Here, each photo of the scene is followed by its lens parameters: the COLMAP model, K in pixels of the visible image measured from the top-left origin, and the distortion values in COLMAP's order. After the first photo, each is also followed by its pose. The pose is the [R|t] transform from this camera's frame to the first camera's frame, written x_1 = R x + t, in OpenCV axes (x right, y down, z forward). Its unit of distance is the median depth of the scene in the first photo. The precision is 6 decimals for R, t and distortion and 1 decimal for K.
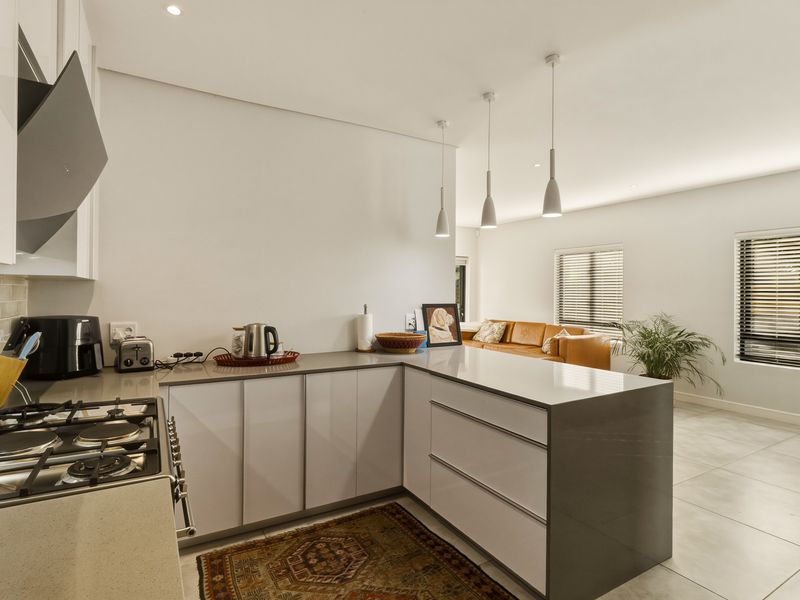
lens RADIAL K [[423.6, 0, 401.8], [0, 423.6, 293.8], [0, 0, 1]] dist [0.004318, -0.000756]
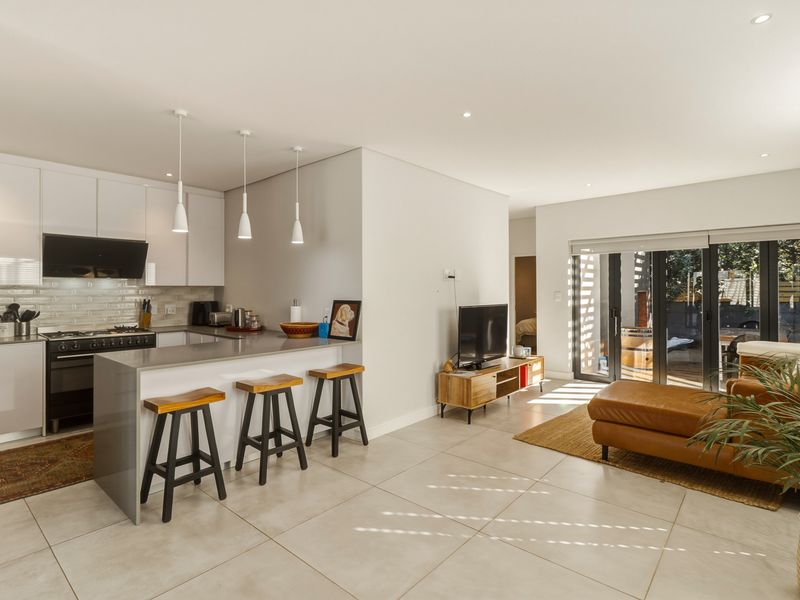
lens RADIAL K [[423.6, 0, 389.8], [0, 423.6, 287.8], [0, 0, 1]] dist [0.004318, -0.000756]
pose [[0.297537, -0.013894, -0.954609, 1.186496], [0.000506, 0.999896, -0.014395, 0.007968], [0.954710, 0.003800, 0.297513, 0.817576]]
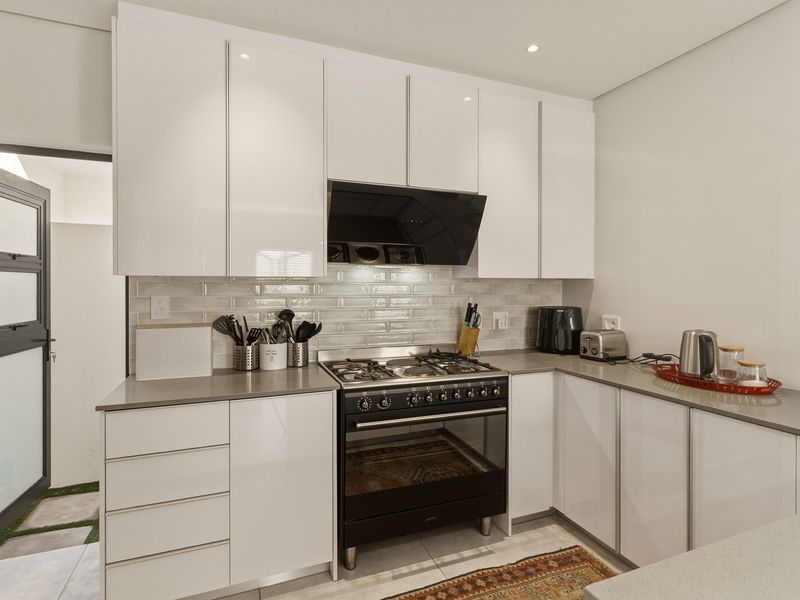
lens RADIAL K [[423.6, 0, 392.8], [0, 423.6, 287.7], [0, 0, 1]] dist [0.004318, -0.000756]
pose [[-0.166569, -0.002783, -0.986026, 0.374534], [-0.006647, 0.999976, -0.001700, -0.000165], [0.986007, 0.006271, -0.166583, 0.446407]]
